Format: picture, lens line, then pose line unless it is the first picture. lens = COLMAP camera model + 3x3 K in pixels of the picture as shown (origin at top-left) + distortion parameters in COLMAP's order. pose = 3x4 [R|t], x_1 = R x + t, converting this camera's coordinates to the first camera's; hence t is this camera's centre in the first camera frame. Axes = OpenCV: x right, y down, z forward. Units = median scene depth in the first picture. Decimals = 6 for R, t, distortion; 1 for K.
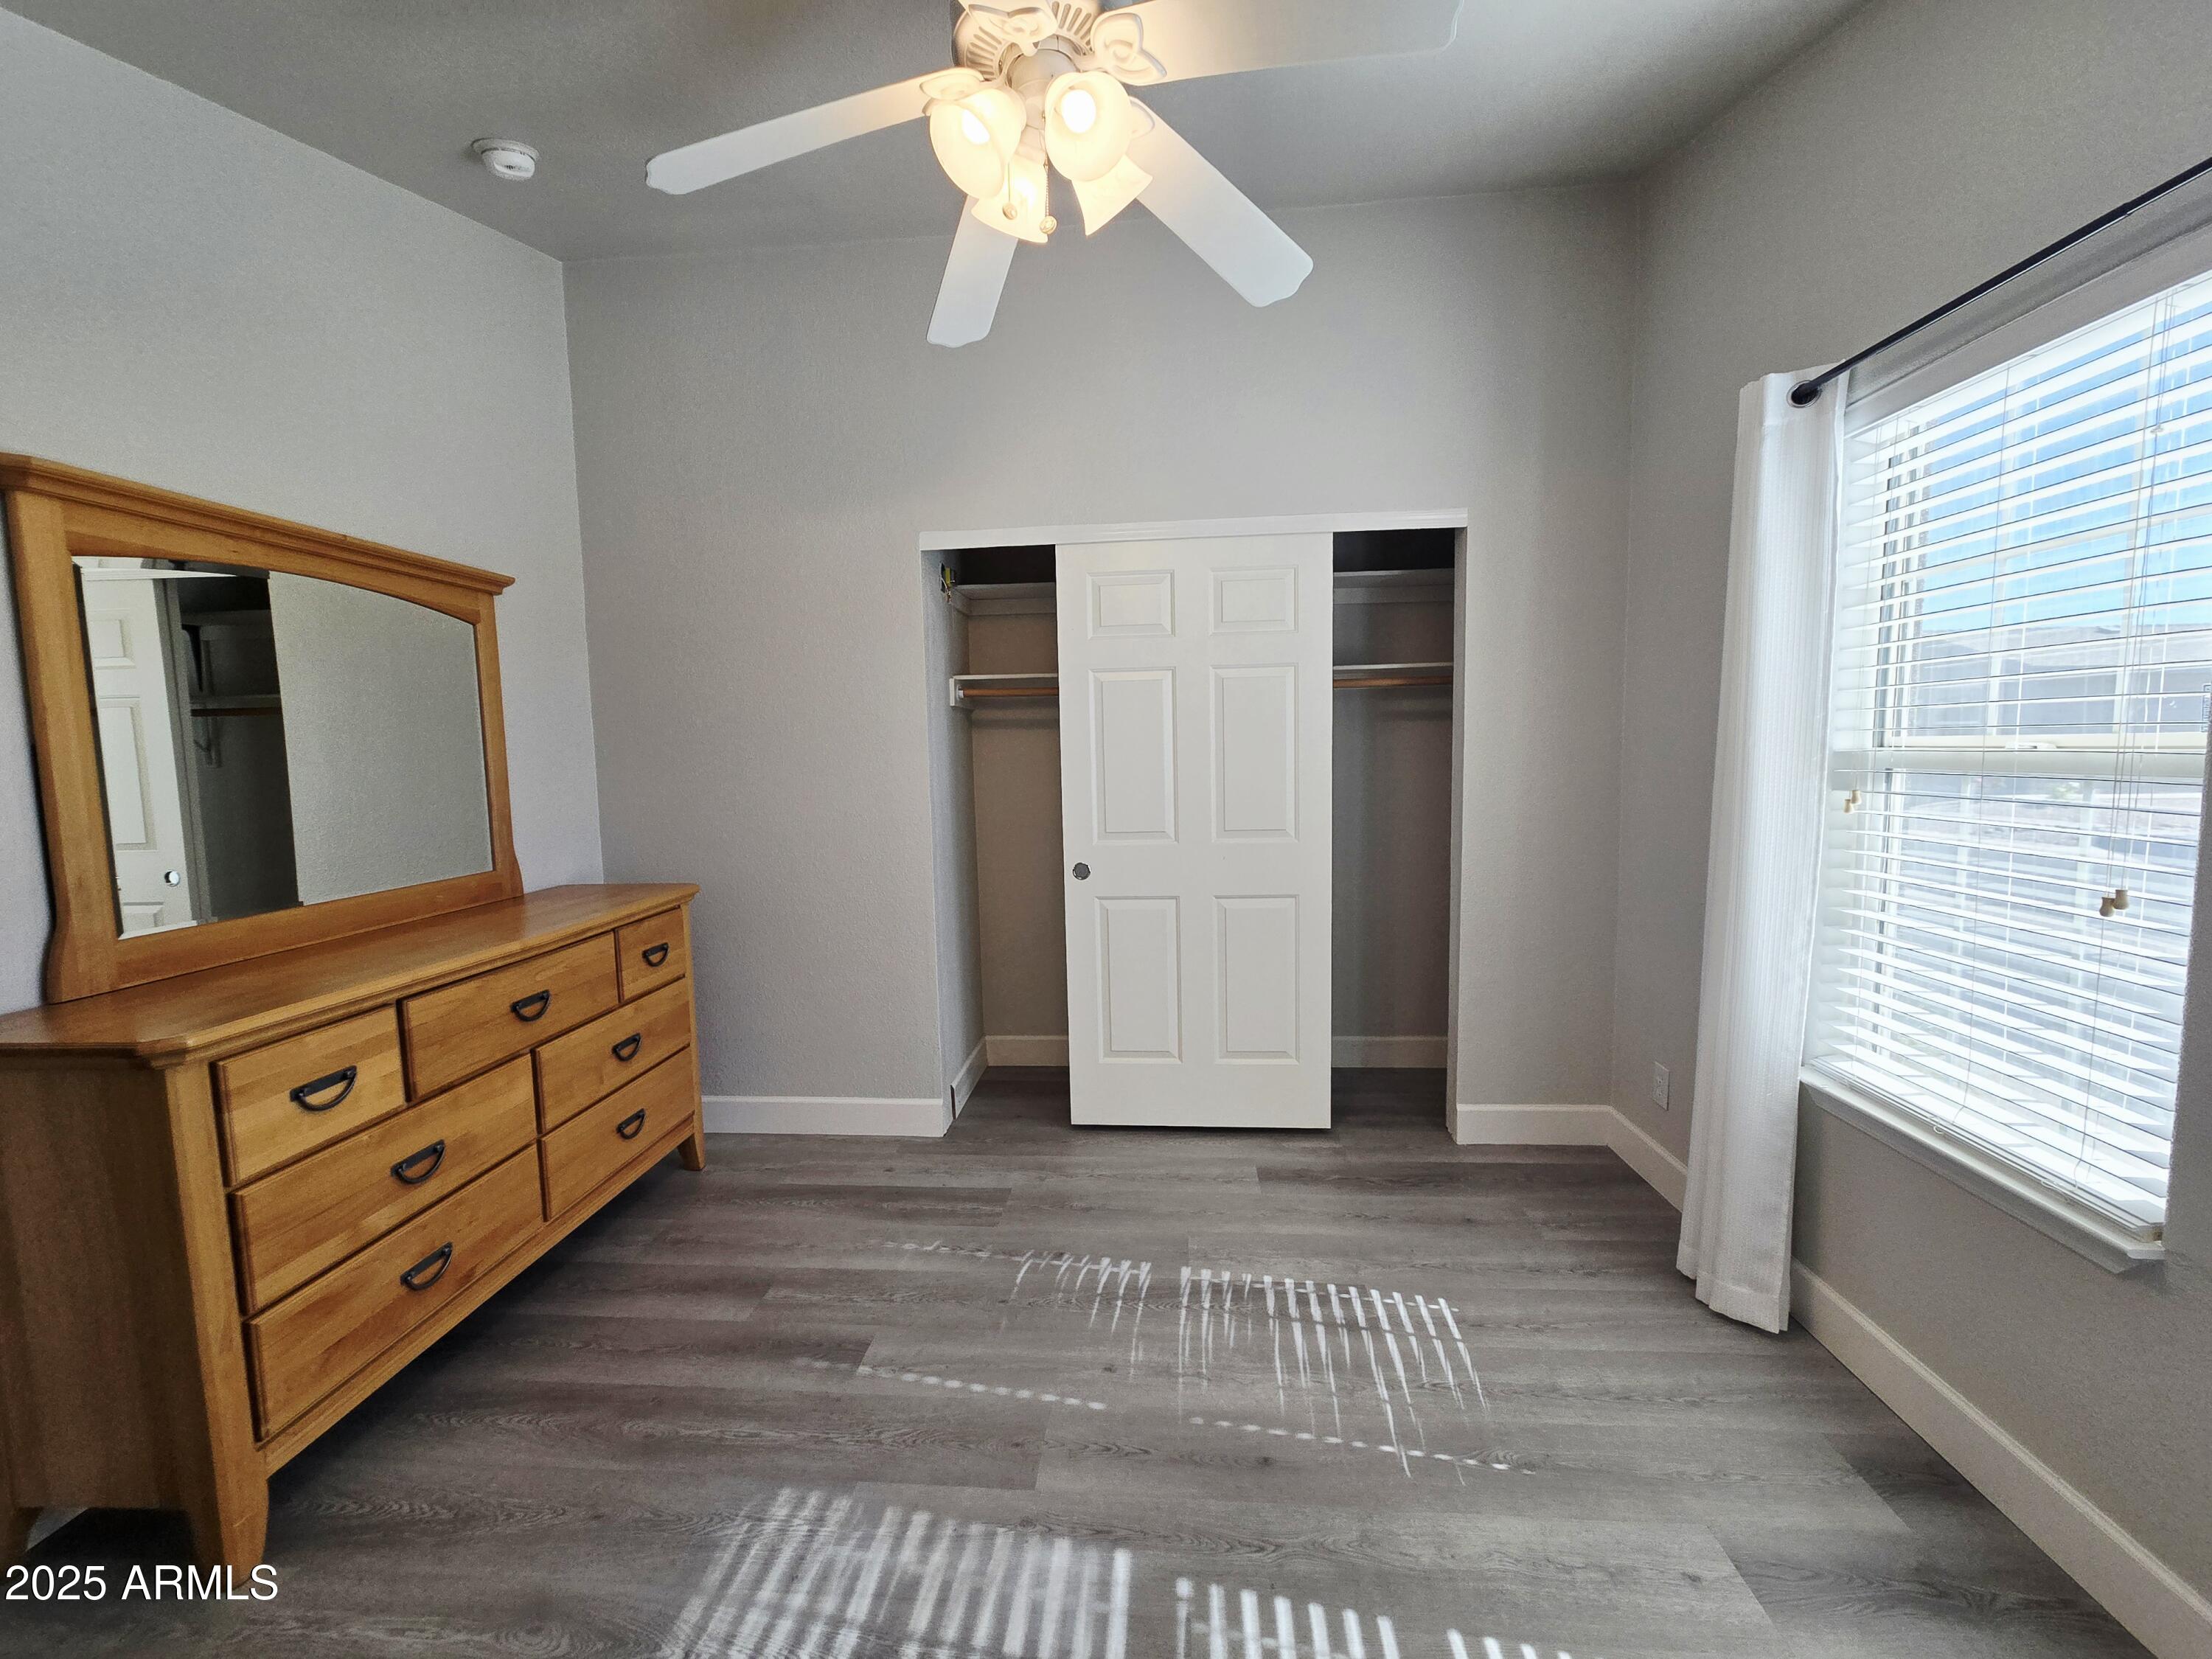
lens RADIAL K [[910.7, 0, 1100.6], [0, 910.7, 827.8], [0, 0, 1]] dist [-0.000447, 0.001501]
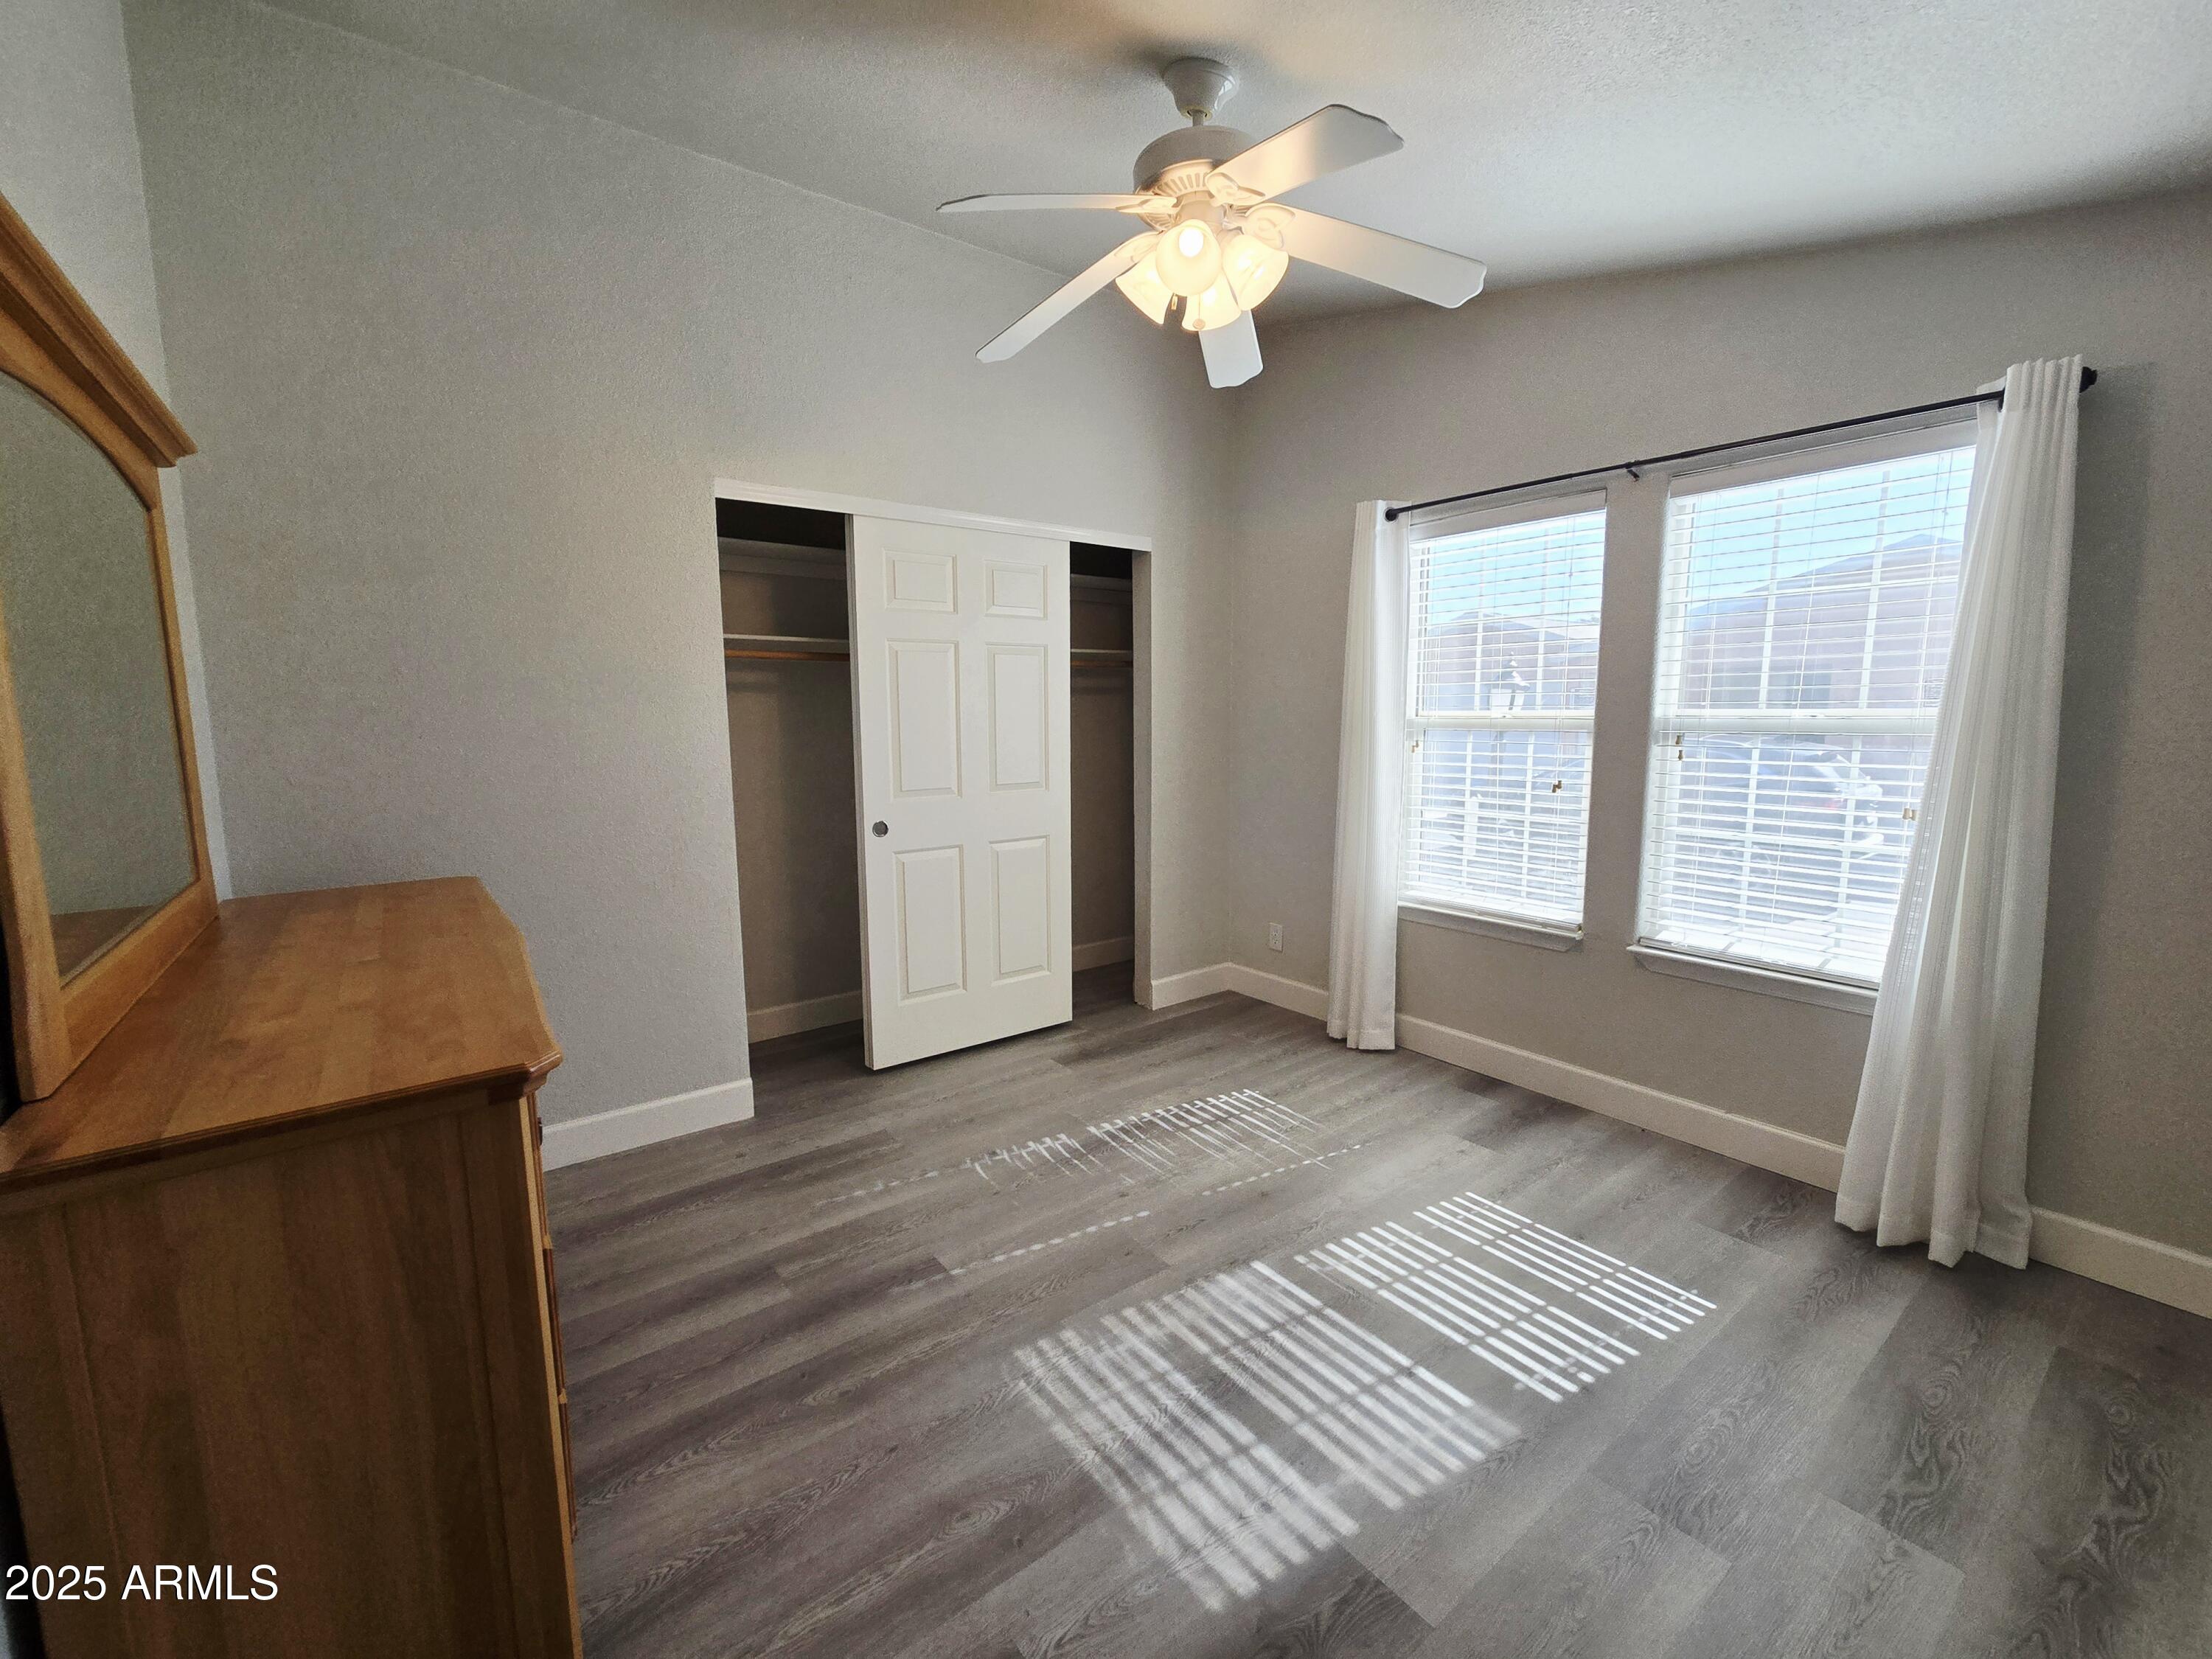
lens RADIAL K [[910.7, 0, 1107.0], [0, 910.7, 829.0], [0, 0, 1]] dist [-0.000447, 0.001501]
pose [[0.742198, -0.070267, 0.666487, -0.807389], [0.050649, 0.997525, 0.048766, 0.013529], [-0.668264, -0.002437, 0.743920, 0.056426]]
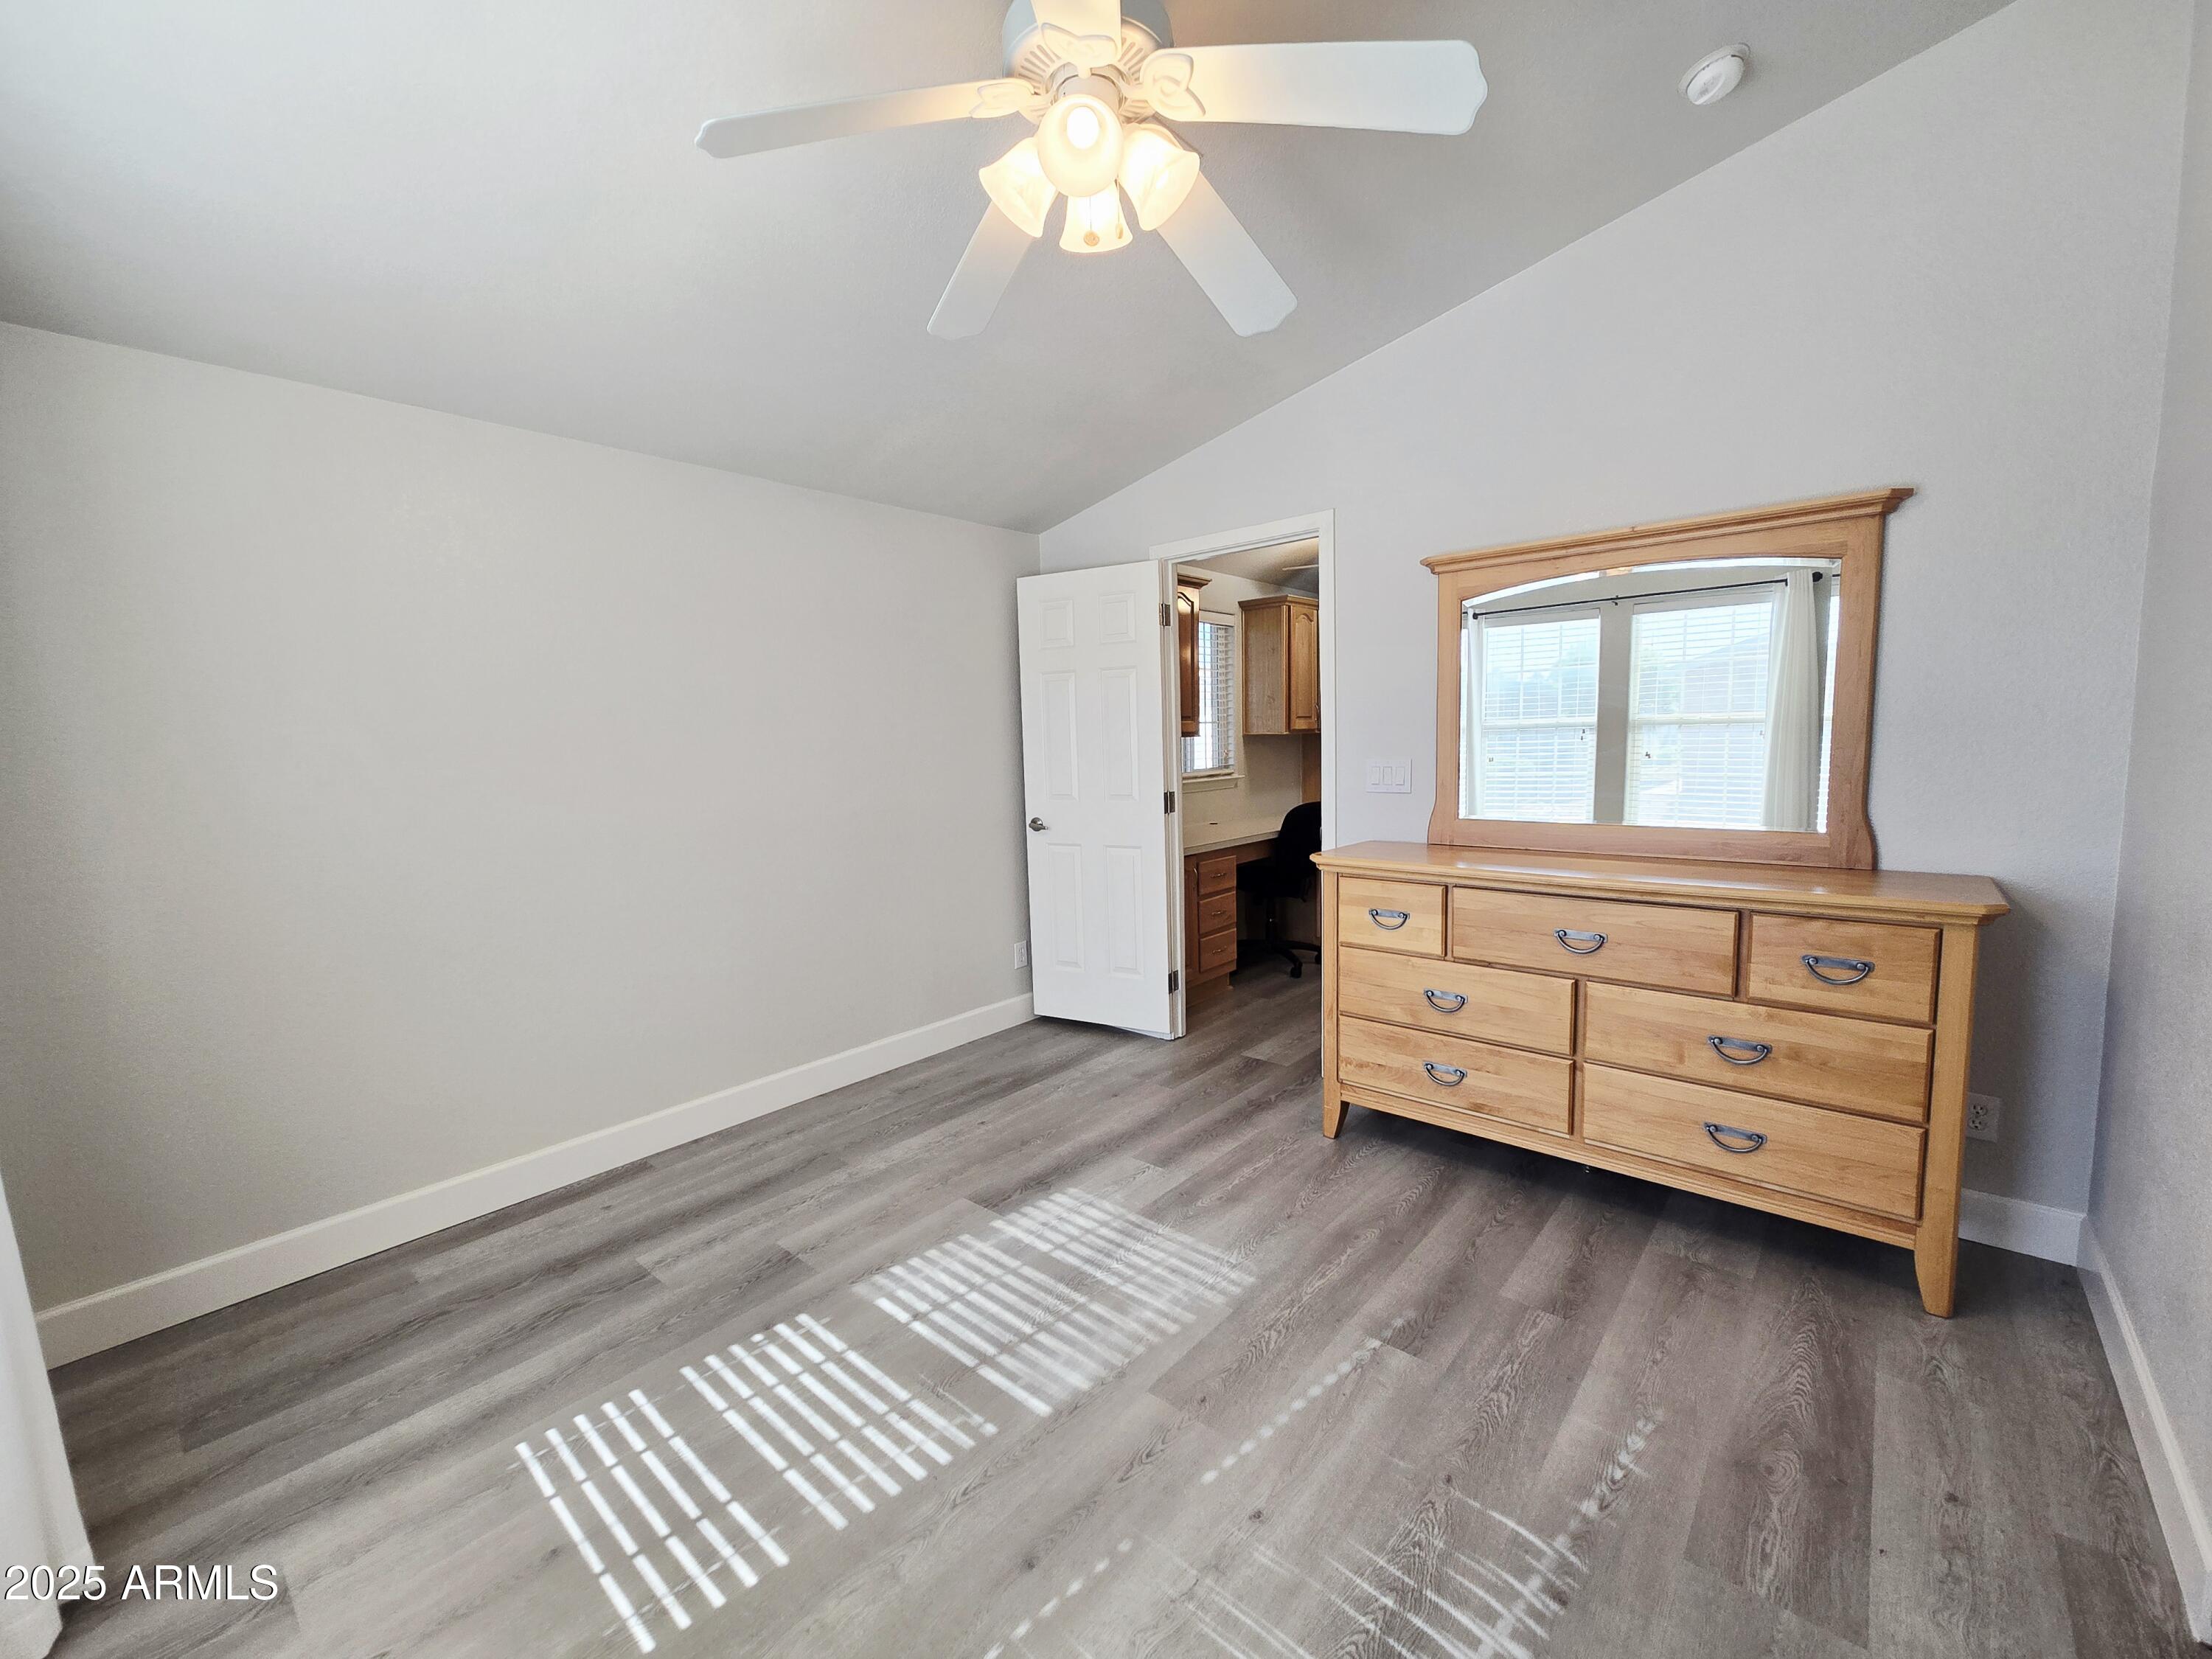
lens RADIAL K [[910.7, 0, 1109.1], [0, 910.7, 820.3], [0, 0, 1]] dist [-0.000447, 0.001501]
pose [[-0.584257, 0.118136, -0.802924, 0.631417], [-0.031446, 0.985310, 0.167853, -0.126273], [0.810959, 0.123318, -0.571960, 1.239418]]
